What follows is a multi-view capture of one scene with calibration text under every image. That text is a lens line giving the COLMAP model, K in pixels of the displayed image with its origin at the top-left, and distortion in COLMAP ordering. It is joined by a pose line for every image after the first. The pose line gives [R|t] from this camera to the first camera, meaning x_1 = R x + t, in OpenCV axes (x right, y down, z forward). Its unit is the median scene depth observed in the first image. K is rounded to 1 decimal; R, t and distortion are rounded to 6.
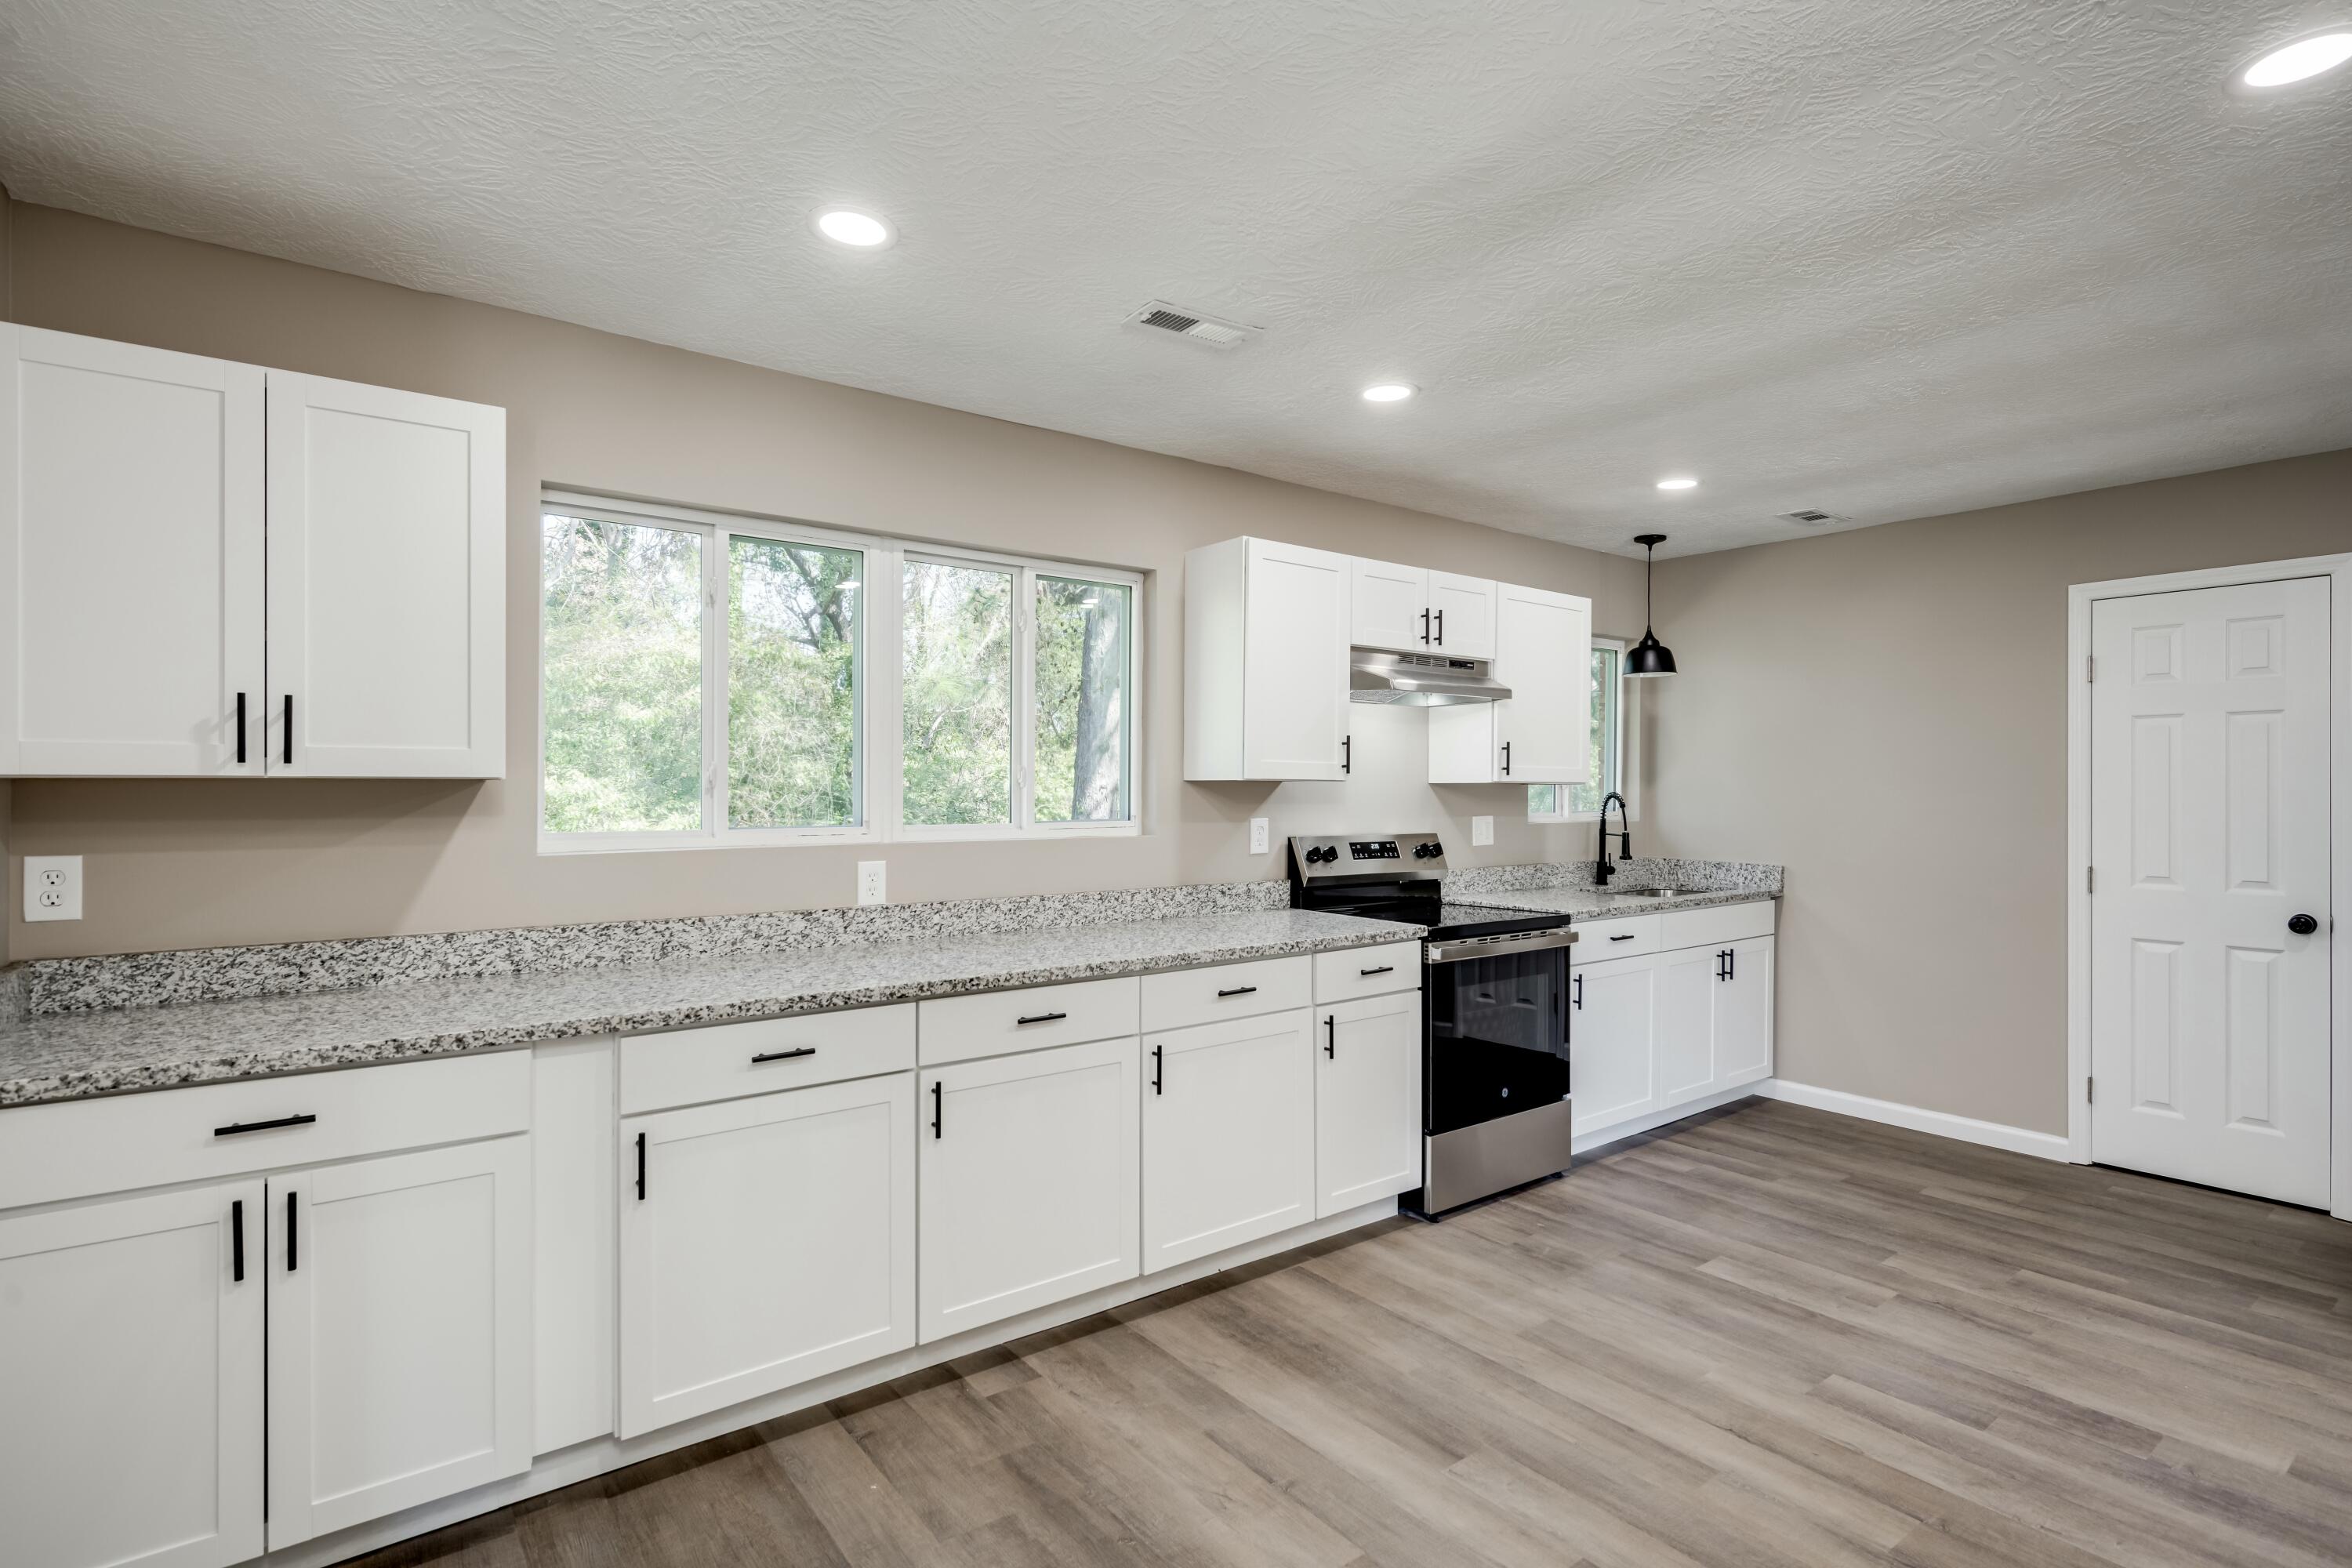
lens RADIAL K [[1119.3, 0, 1198.2], [0, 1119.3, 793.5], [0, 0, 1]] dist [-0.005218, 0.000158]
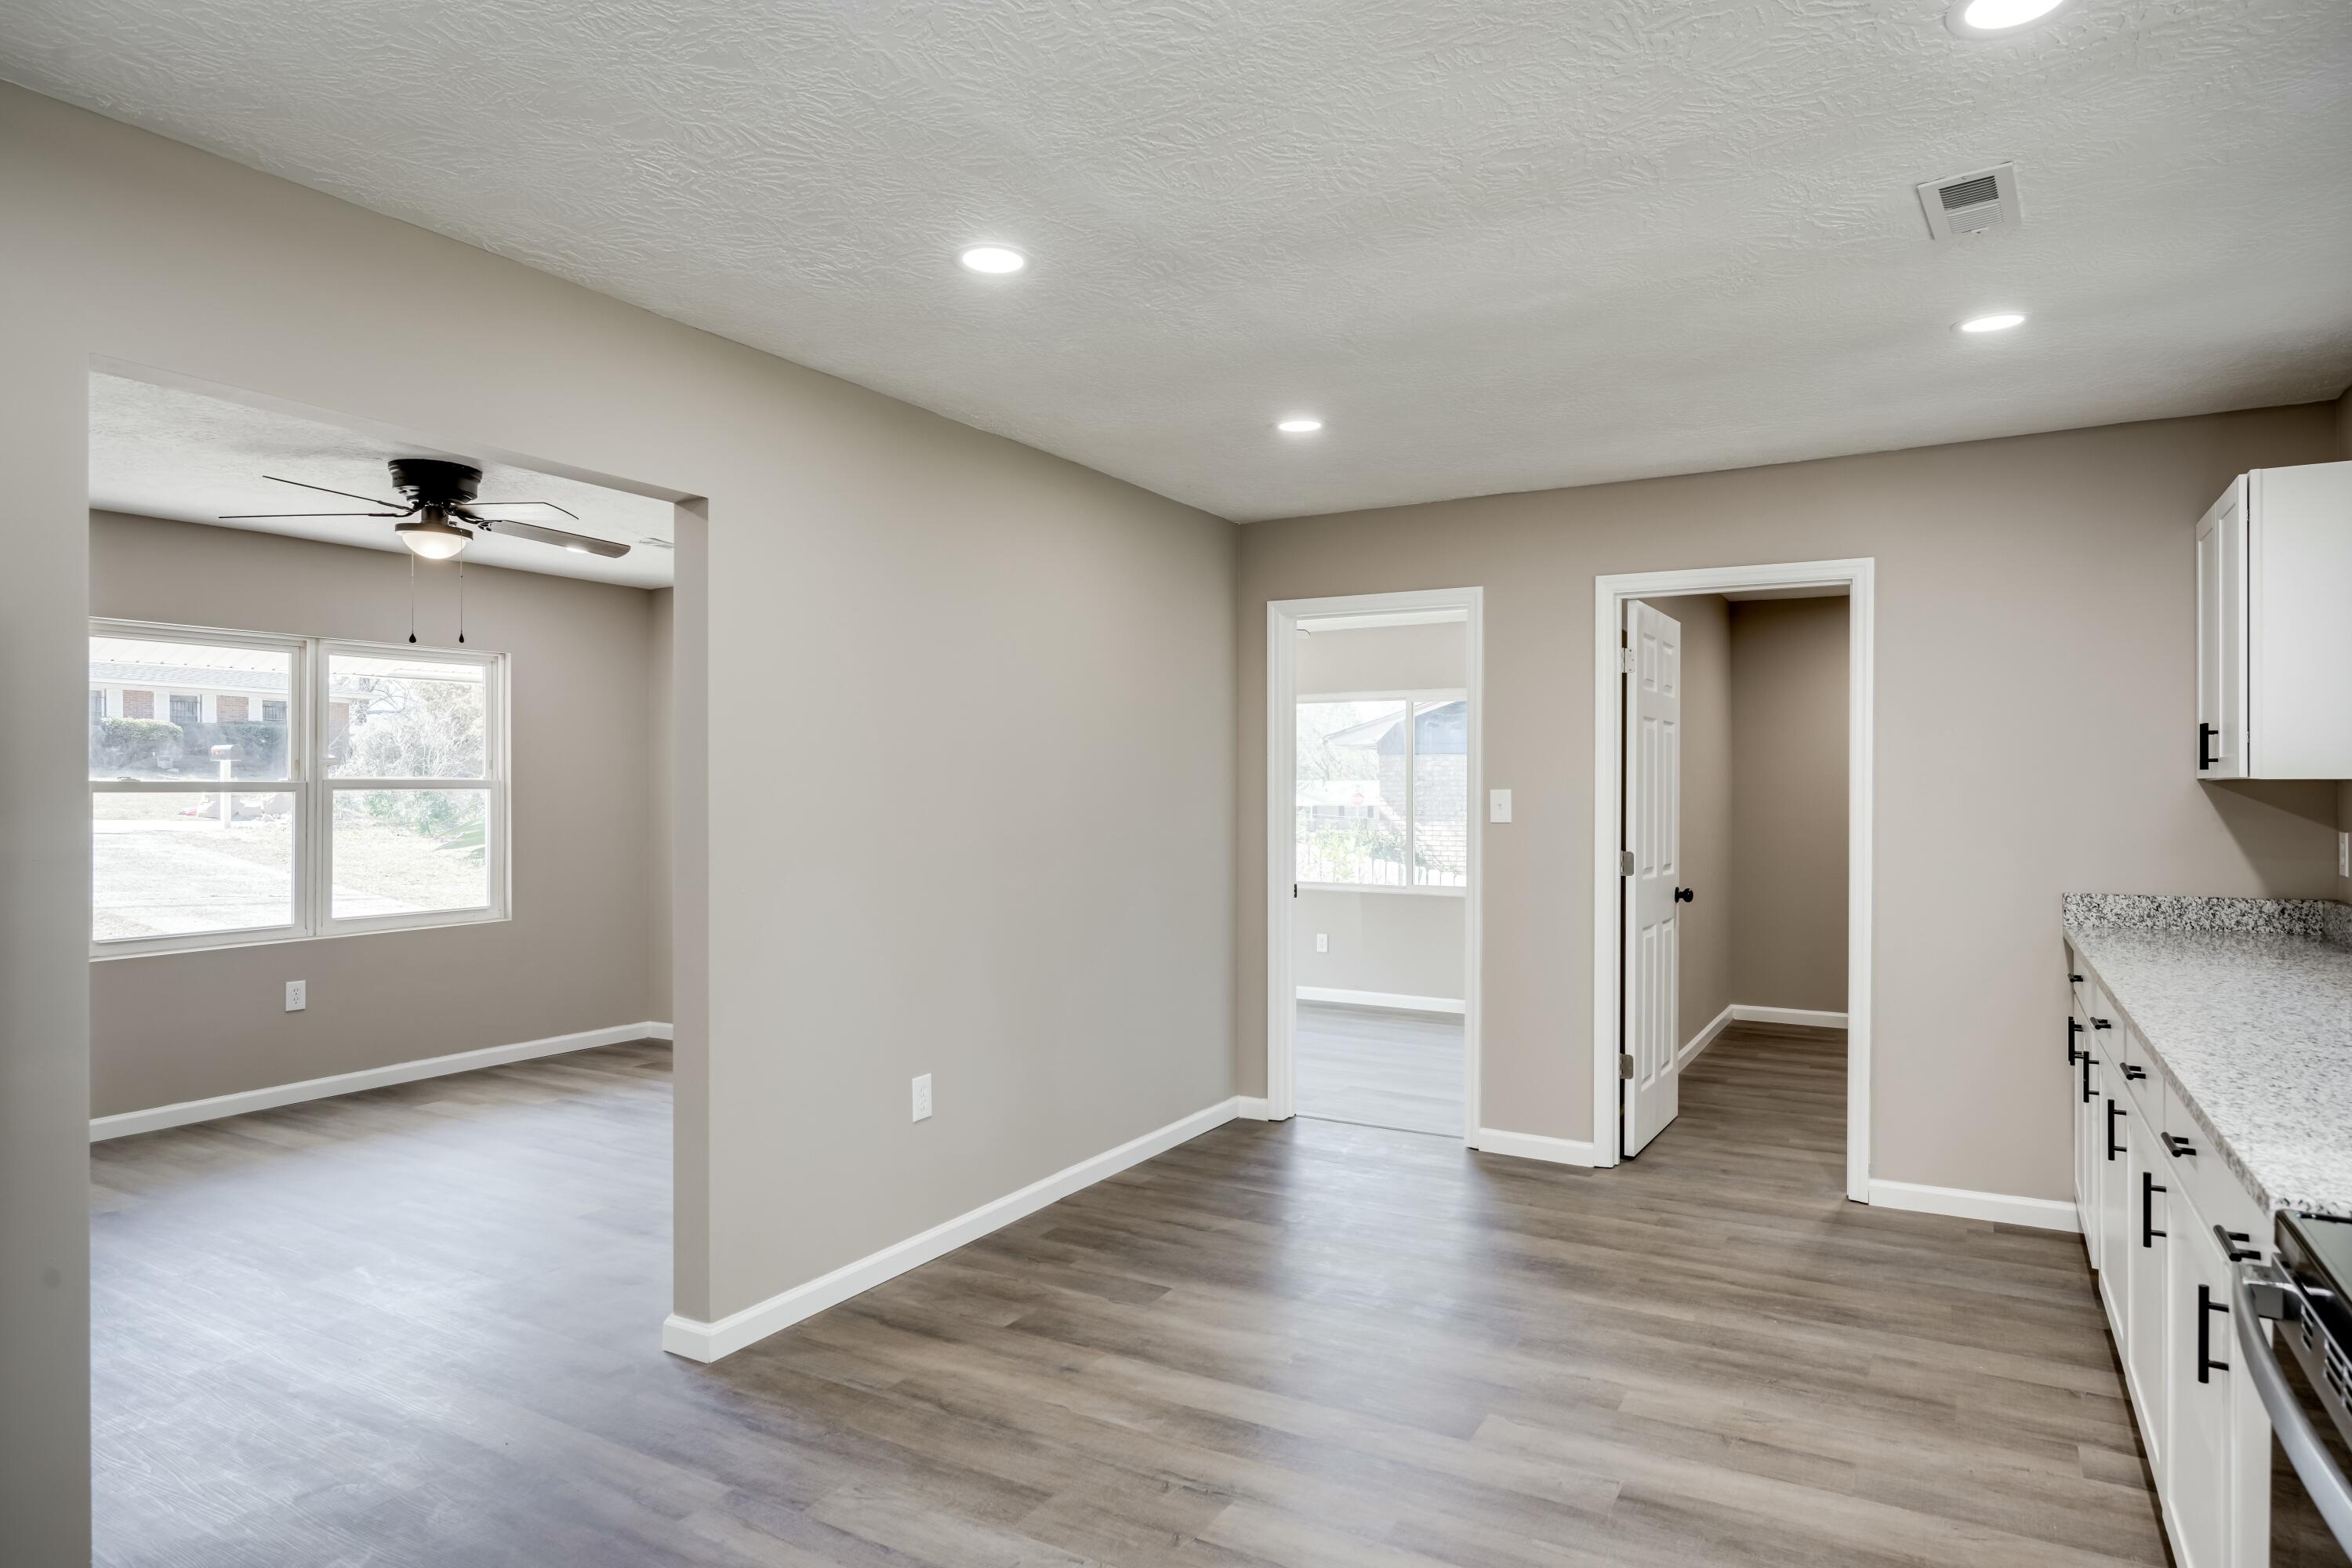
lens RADIAL K [[1428.7, 0, 1162.4], [0, 1428.7, 780.9], [0, 0, 1]] dist [0.010229, -0.004945]
pose [[-0.925474, 0.004823, -0.378781, 0.705044], [0.002485, 0.999975, 0.006662, -0.018608], [0.378804, 0.005224, -0.925462, 1.320063]]
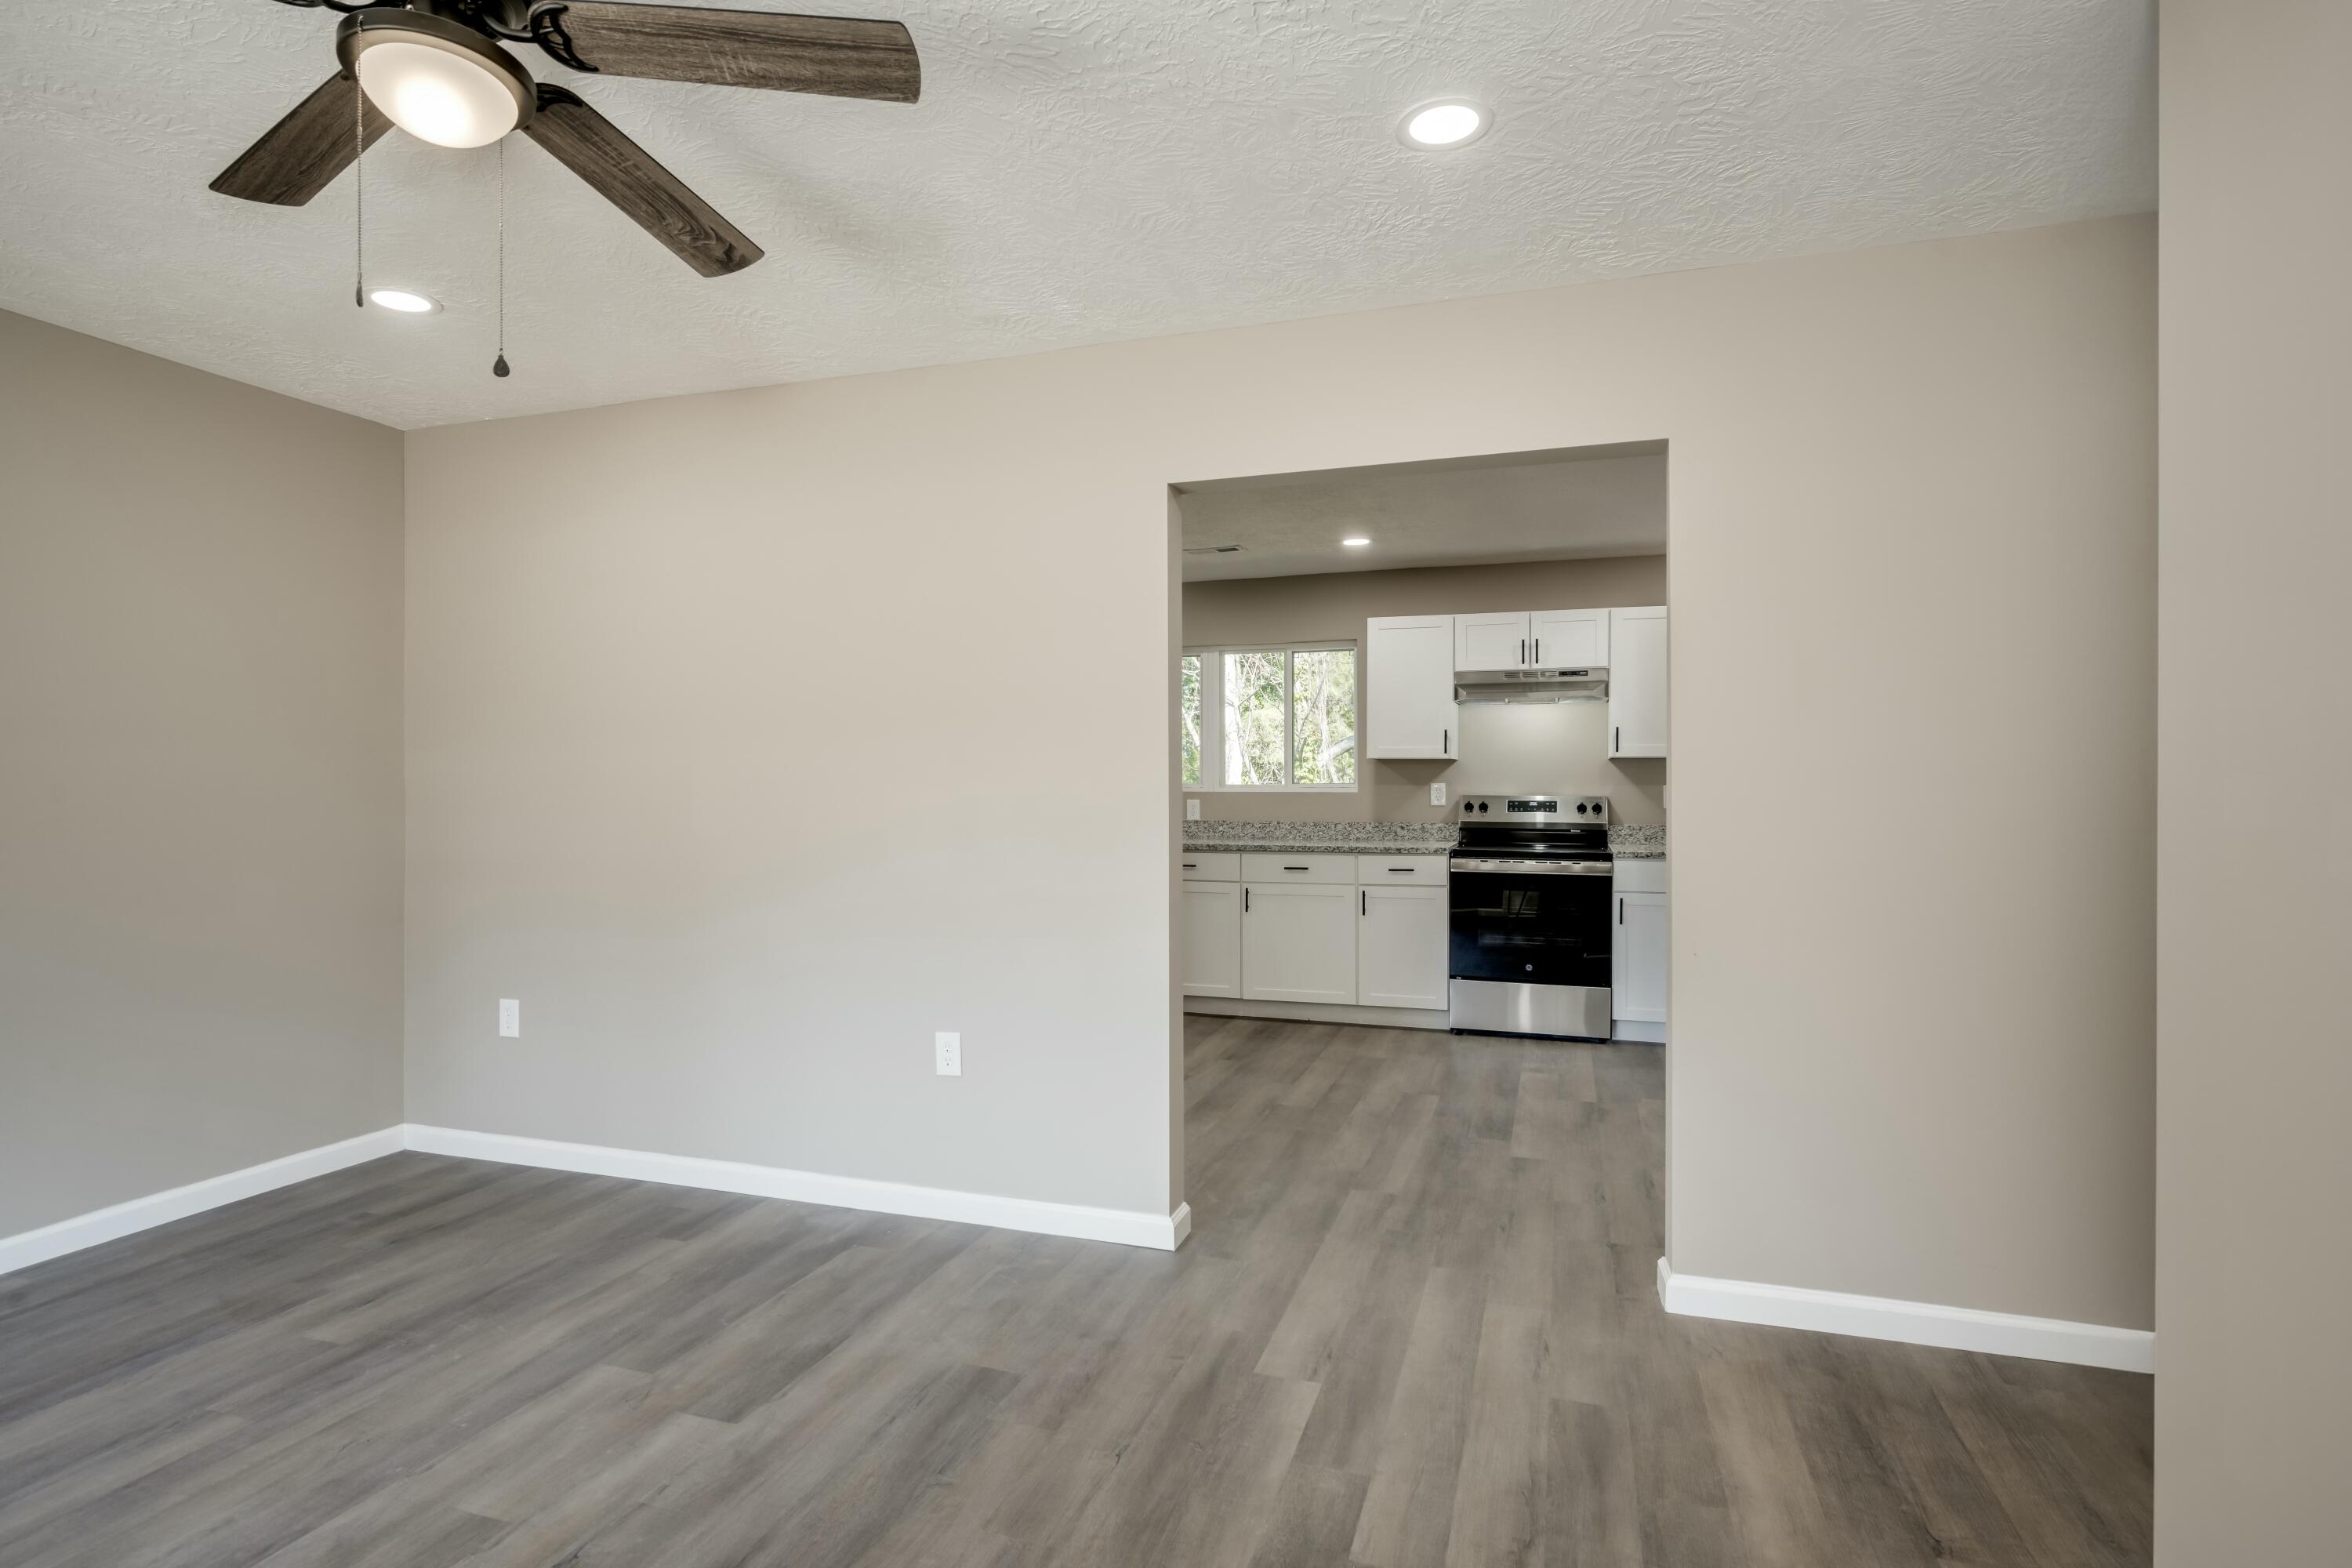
lens RADIAL K [[1180.3, 0, 1236.8], [0, 1180.3, 784.5], [0, 0, 1]] dist [-0.001340, -0.000687]
pose [[0.605251, -0.001009, -0.796034, 1.411727], [-0.001664, 0.999995, -0.002533, 0.033817], [0.796033, 0.002858, 0.605246, -0.275810]]
